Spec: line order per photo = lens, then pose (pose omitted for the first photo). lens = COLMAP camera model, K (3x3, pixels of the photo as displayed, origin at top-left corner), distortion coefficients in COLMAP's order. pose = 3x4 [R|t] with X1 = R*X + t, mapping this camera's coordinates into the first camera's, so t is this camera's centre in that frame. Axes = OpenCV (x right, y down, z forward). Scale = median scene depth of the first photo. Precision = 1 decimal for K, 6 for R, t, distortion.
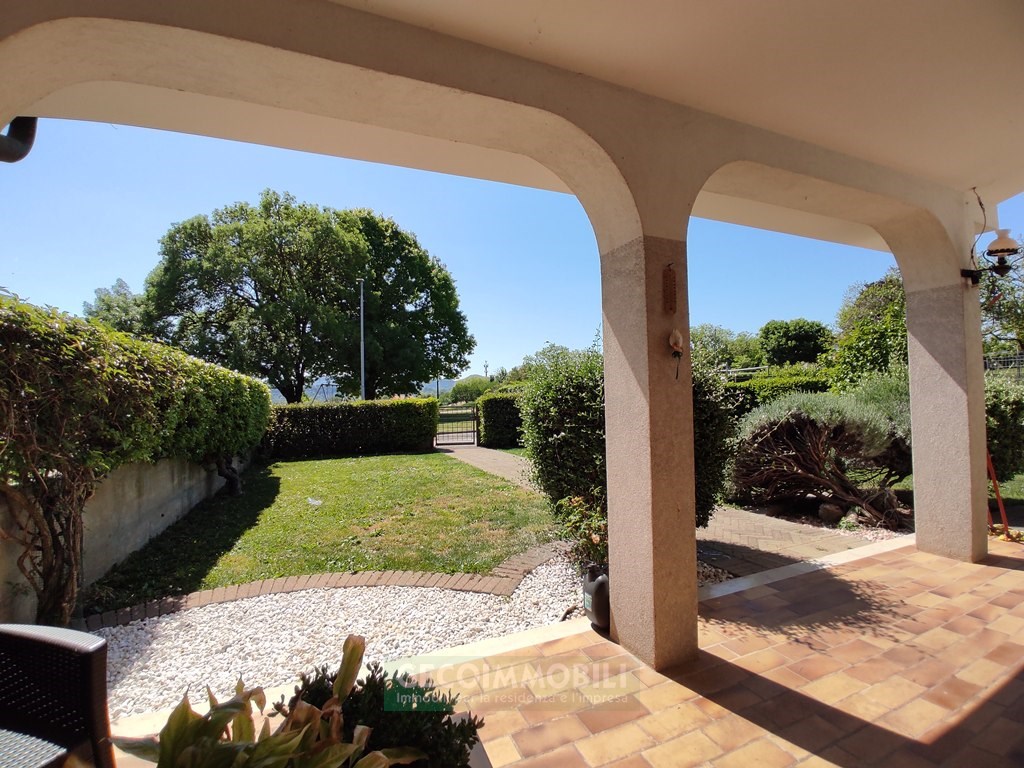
lens RADIAL K [[462.4, 0, 512.0], [0, 462.4, 383.5], [0, 0, 1]] dist [-0.033607, -0.002813]
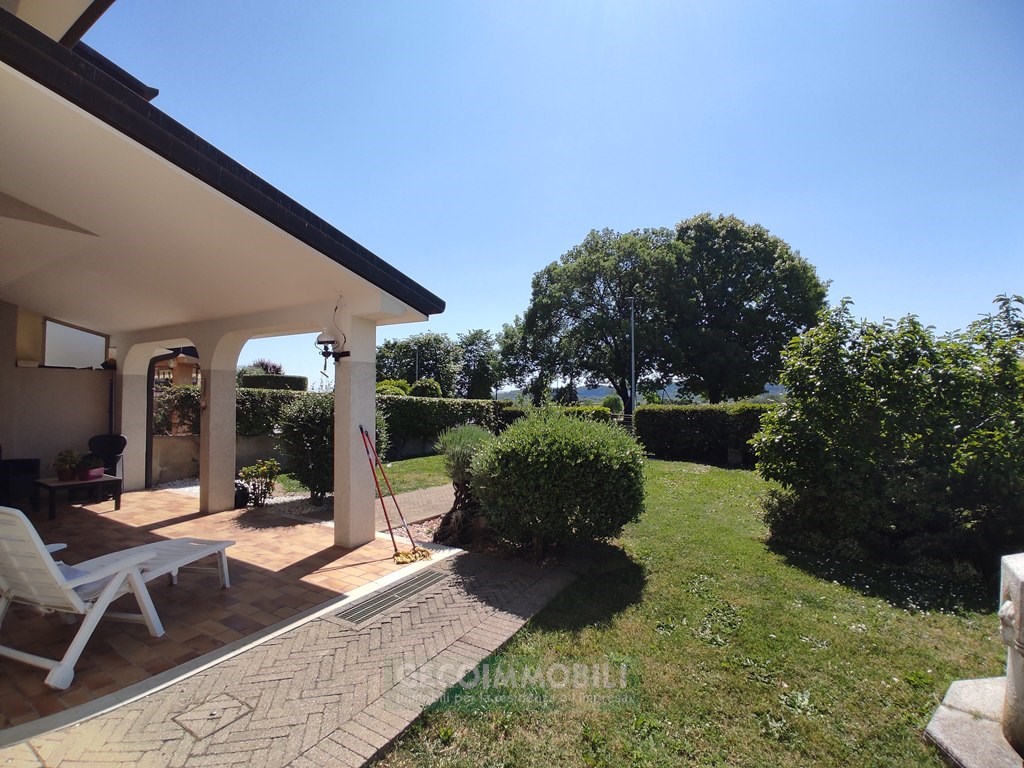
lens RADIAL K [[462.4, 0, 513.8], [0, 462.4, 387.0], [0, 0, 1]] dist [-0.033607, -0.002813]
pose [[0.608820, 0.015907, -0.793149, 0.316687], [-0.000865, 0.999812, 0.019387, -0.022307], [0.793308, -0.011117, 0.608719, 0.060689]]
